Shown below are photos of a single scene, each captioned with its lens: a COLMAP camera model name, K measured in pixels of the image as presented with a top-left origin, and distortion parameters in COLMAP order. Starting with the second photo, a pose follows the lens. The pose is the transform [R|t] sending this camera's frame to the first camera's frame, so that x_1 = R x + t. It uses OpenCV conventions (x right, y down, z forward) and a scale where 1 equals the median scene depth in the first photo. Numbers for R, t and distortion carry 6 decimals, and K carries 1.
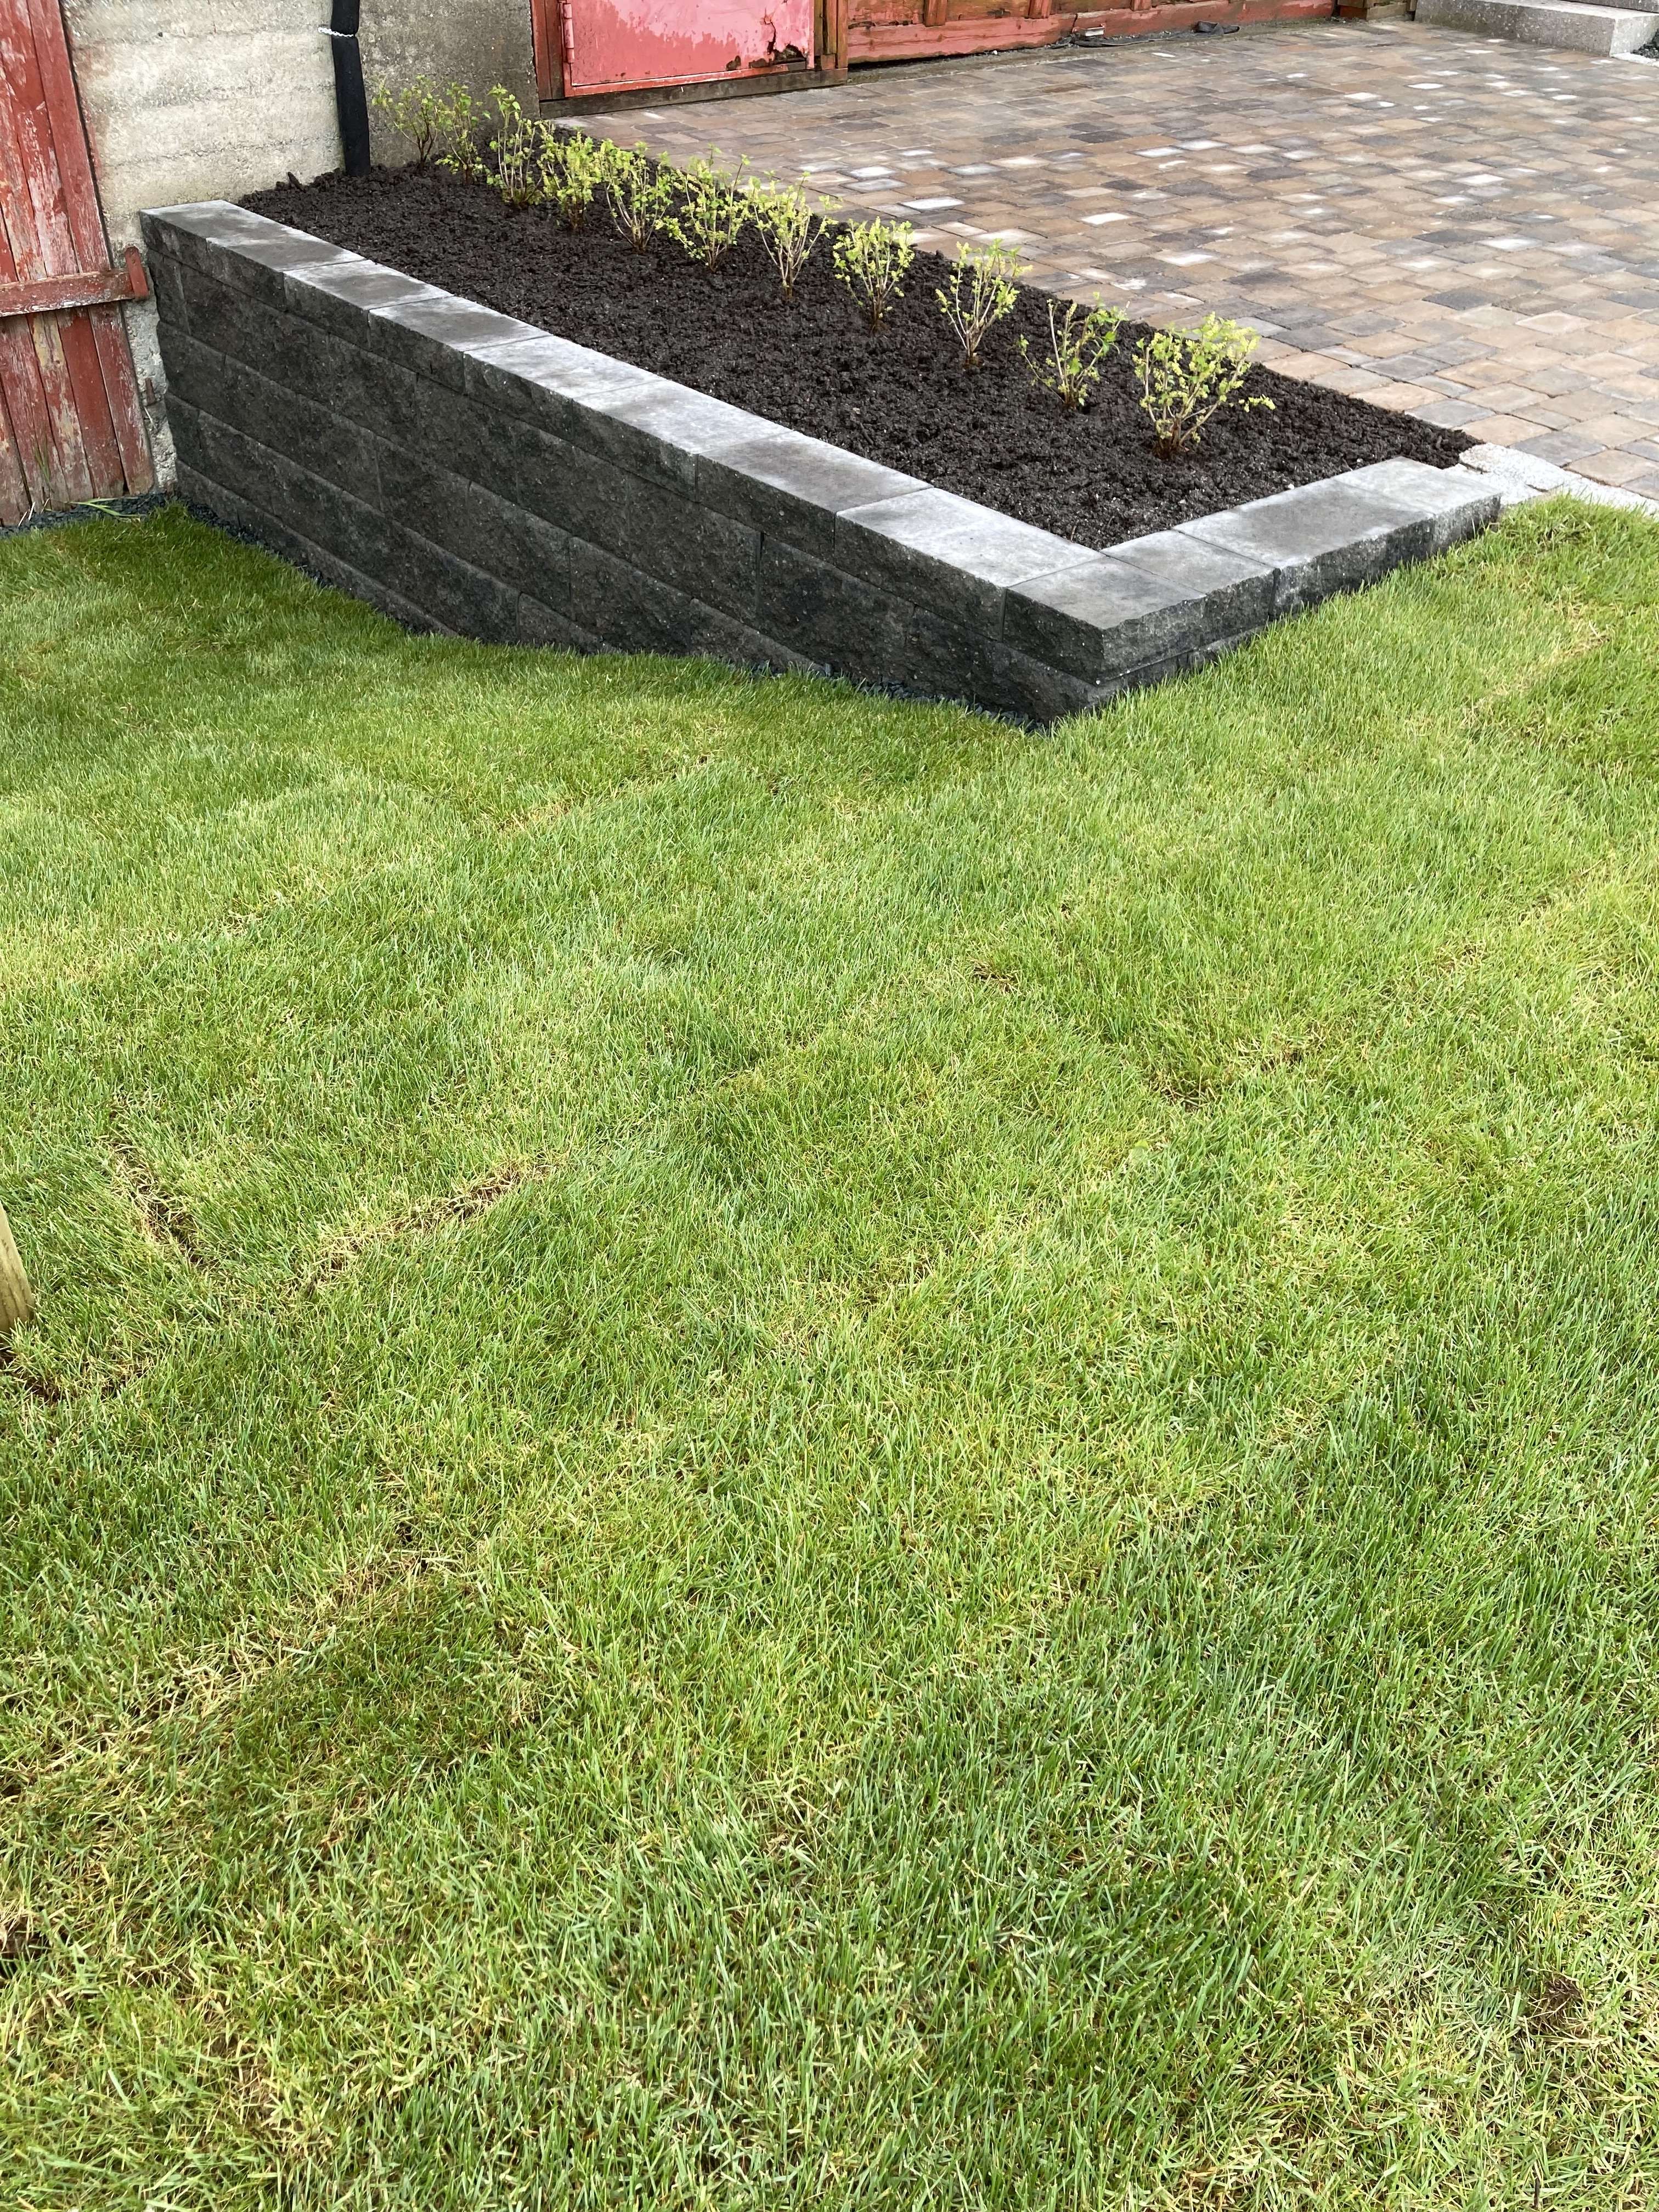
lens RADIAL K [[1790.5, 0, 829.5], [0, 1790.5, 1106.0], [0, 0, 1]] dist [0.017519, -0.017328]
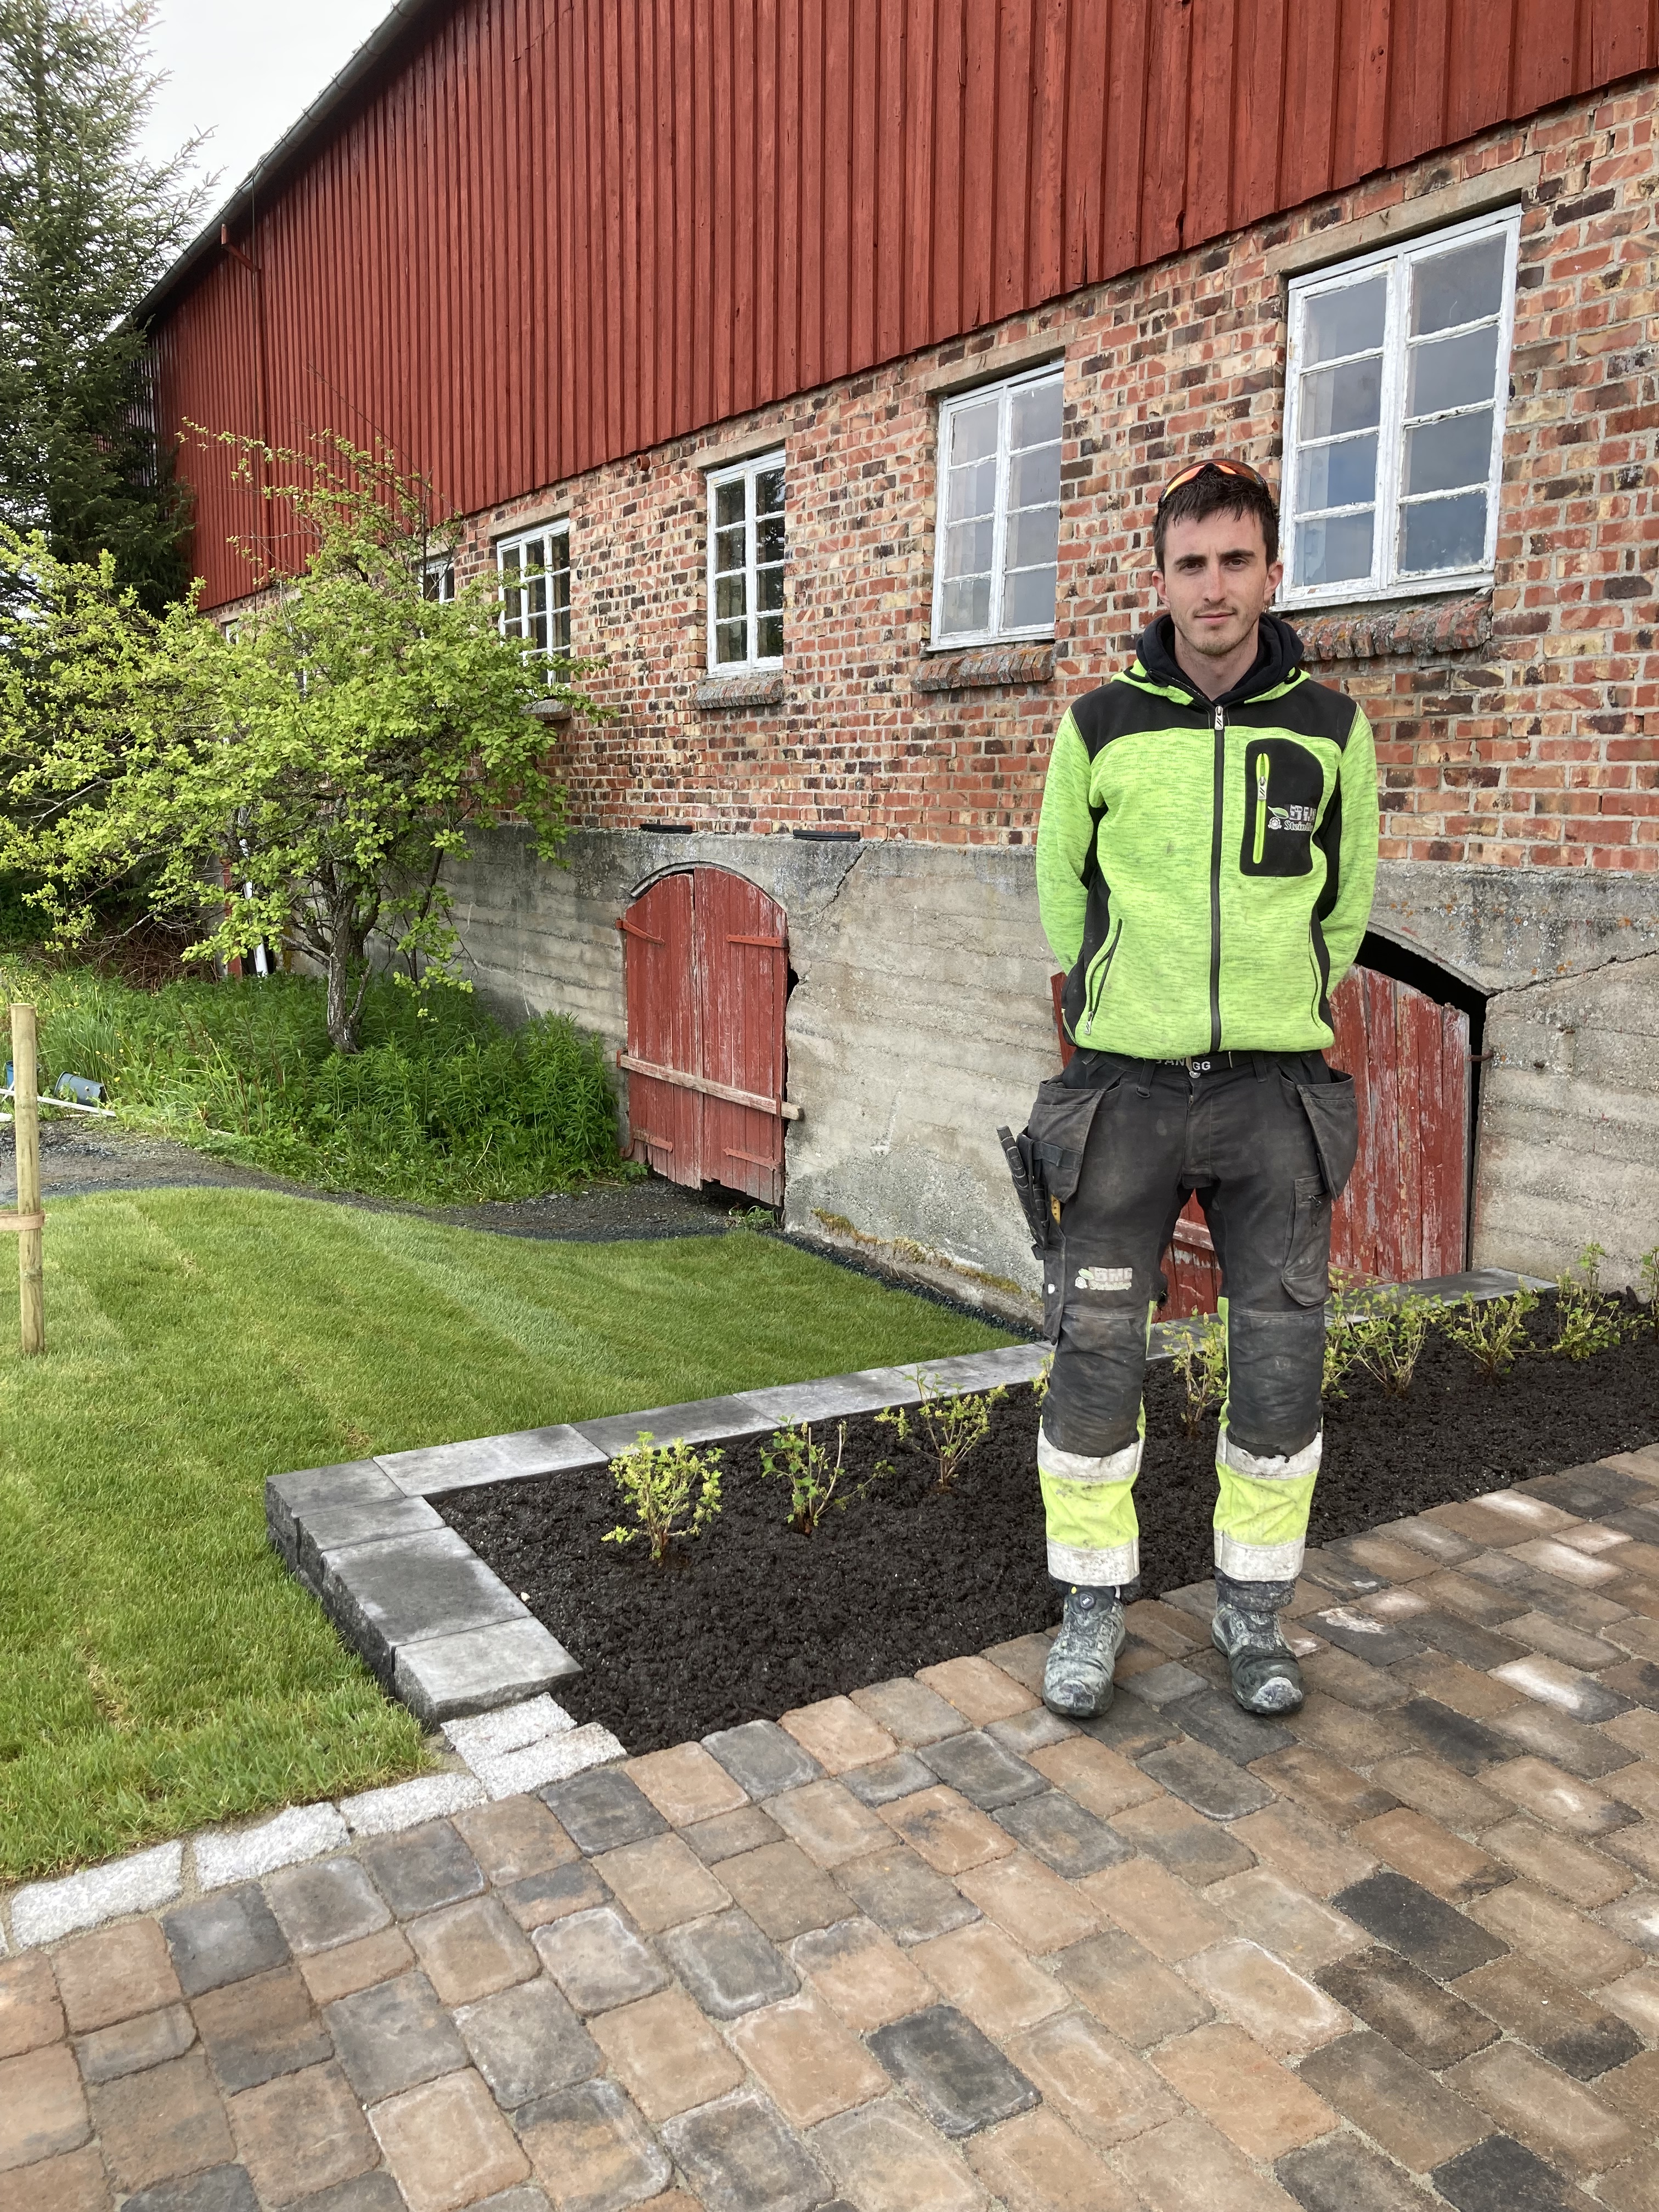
lens RADIAL K [[1790.5, 0, 829.5], [0, 1790.5, 1106.0], [0, 0, 1]] dist [0.017519, -0.017328]
pose [[-0.162515, 0.142961, -0.976295, 0.715232], [-0.612594, 0.761041, 0.213414, -0.539556], [0.773510, 0.632755, -0.036103, 0.640967]]
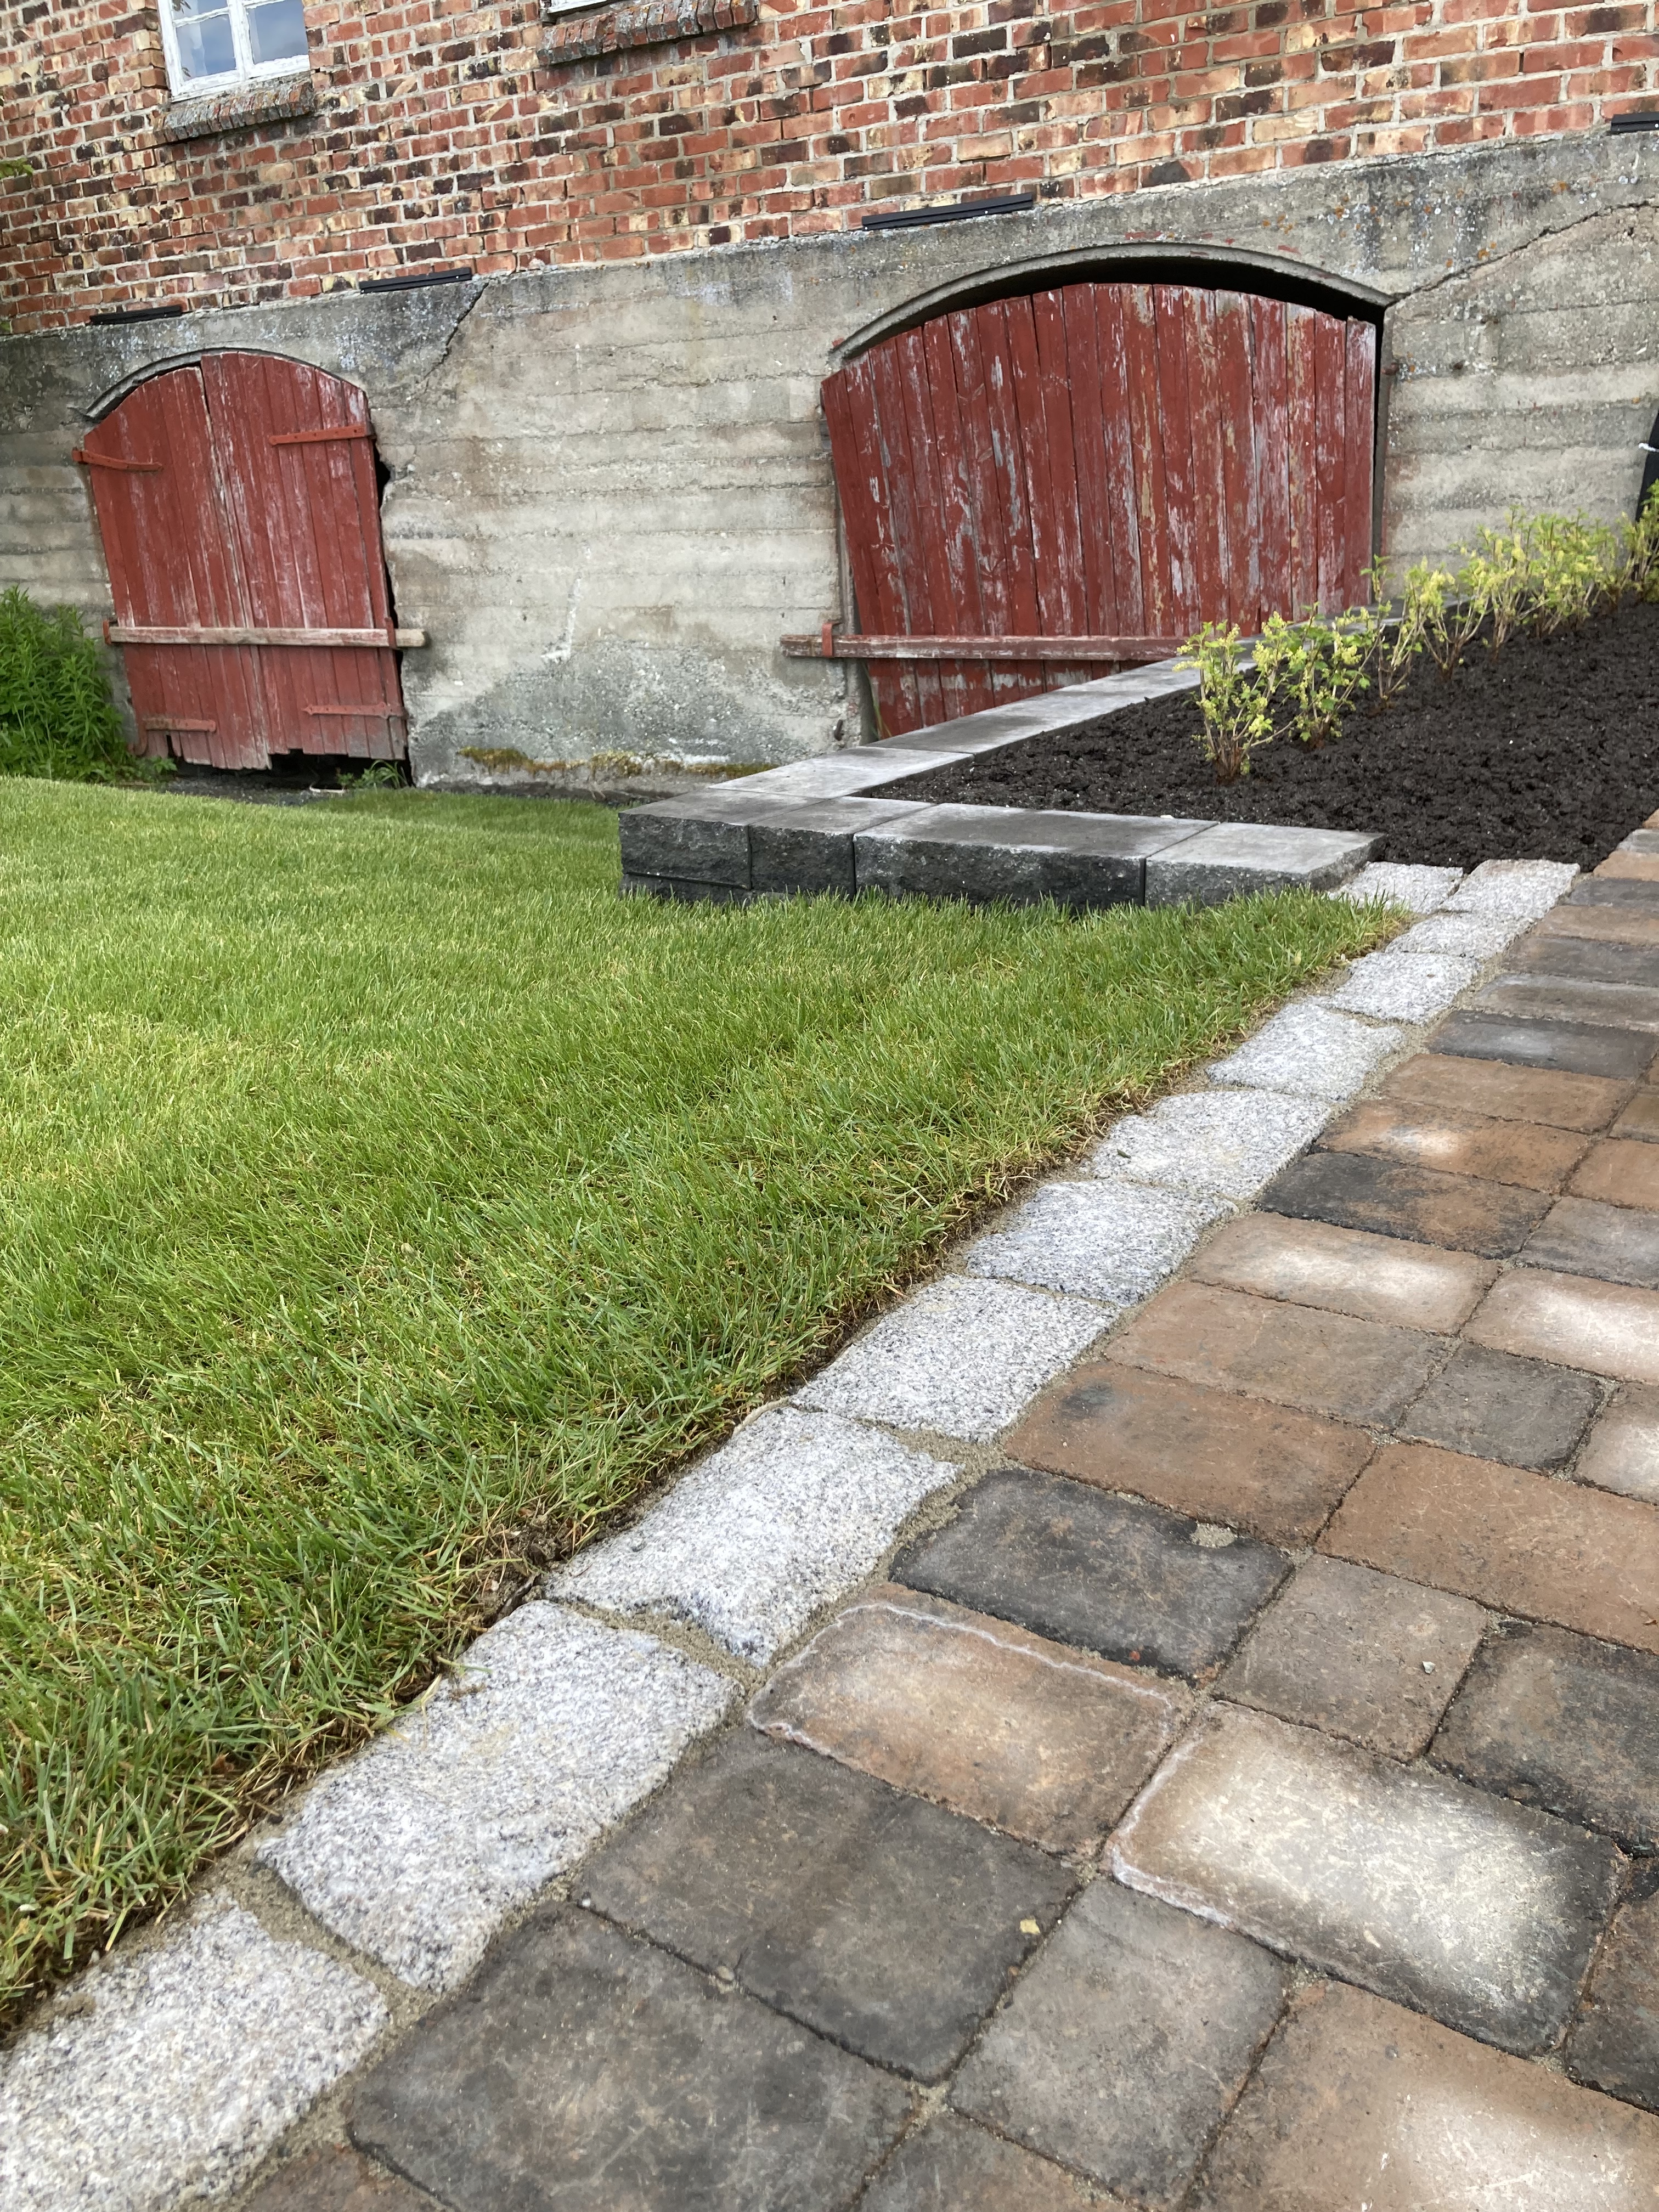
lens RADIAL K [[1816.4, 0, 833.1], [0, 1816.4, 1093.2], [0, 0, 1]] dist [0.047000, -0.036244]
pose [[0.269613, 0.286114, -0.919482, 0.611003], [-0.546596, 0.831584, 0.098489, -0.159091], [0.792806, 0.476032, 0.380595, 0.429018]]
